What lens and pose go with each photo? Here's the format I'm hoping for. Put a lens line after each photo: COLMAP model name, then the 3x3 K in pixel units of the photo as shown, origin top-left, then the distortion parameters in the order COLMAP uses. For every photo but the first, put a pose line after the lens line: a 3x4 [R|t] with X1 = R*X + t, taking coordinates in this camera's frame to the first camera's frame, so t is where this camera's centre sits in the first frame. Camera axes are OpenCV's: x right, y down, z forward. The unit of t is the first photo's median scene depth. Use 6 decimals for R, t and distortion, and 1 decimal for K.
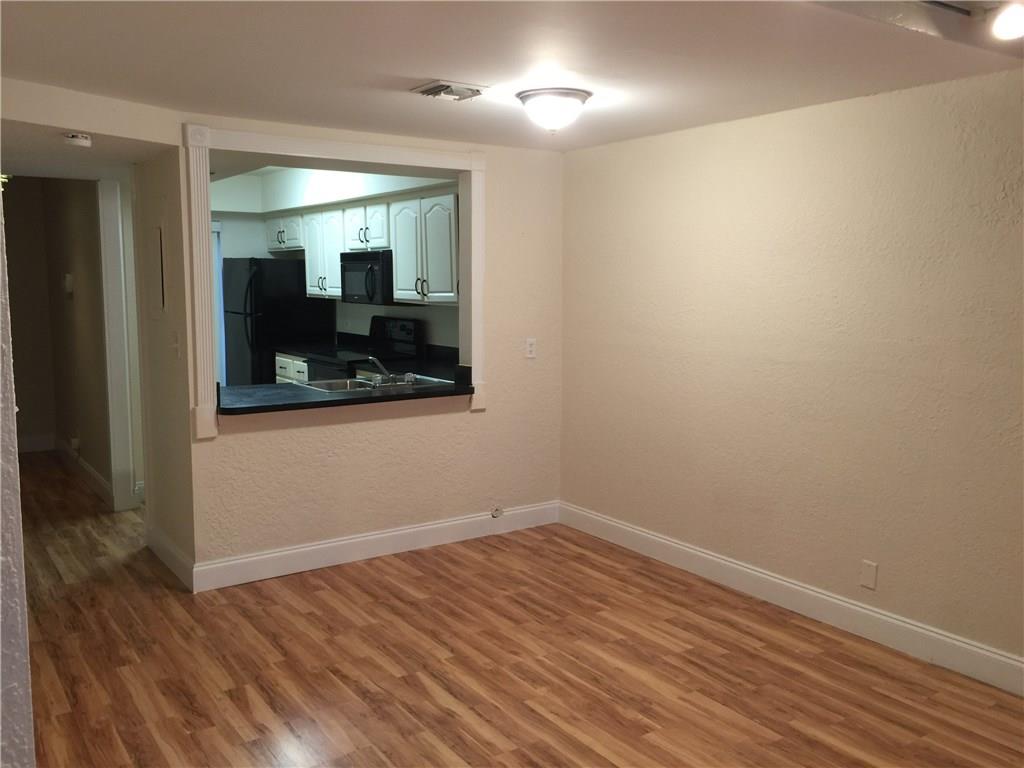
lens RADIAL K [[879.9, 0, 506.3], [0, 879.9, 378.0], [0, 0, 1]] dist [0.072908, -0.087073]
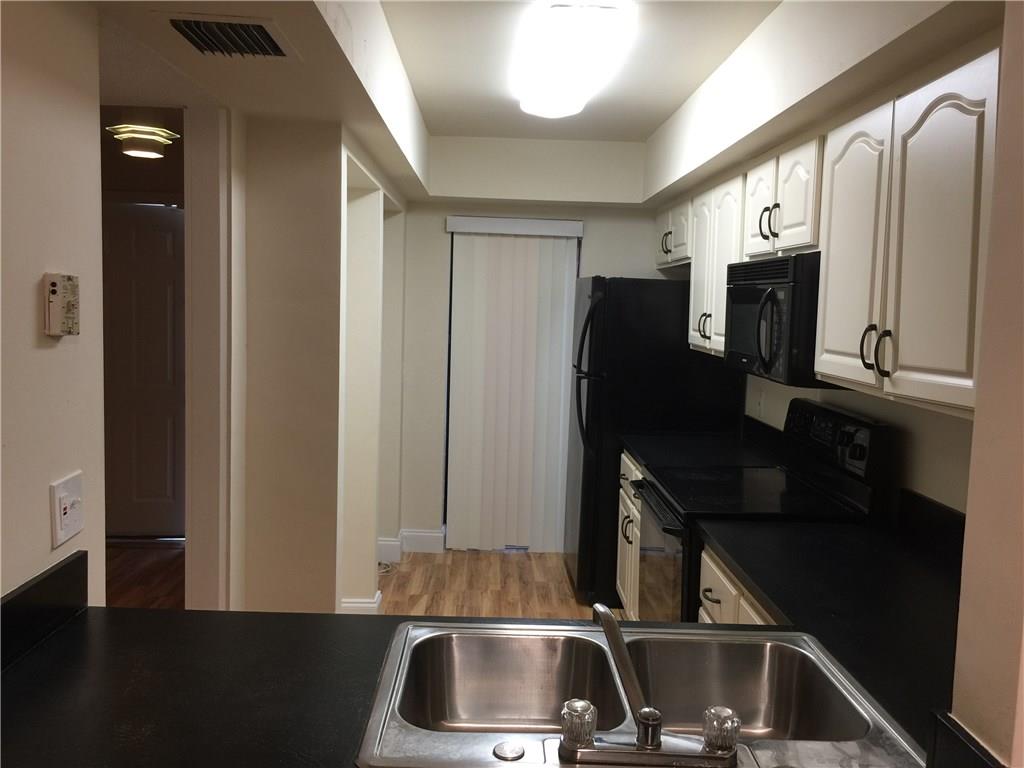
lens RADIAL K [[879.9, 0, 511.5], [0, 879.9, 378.1], [0, 0, 1]] dist [0.072908, -0.087073]
pose [[0.835769, 0.069528, -0.544662, -0.031146], [-0.089227, 0.995963, -0.009778, -0.095590], [0.541784, 0.056771, 0.838599, 0.789184]]
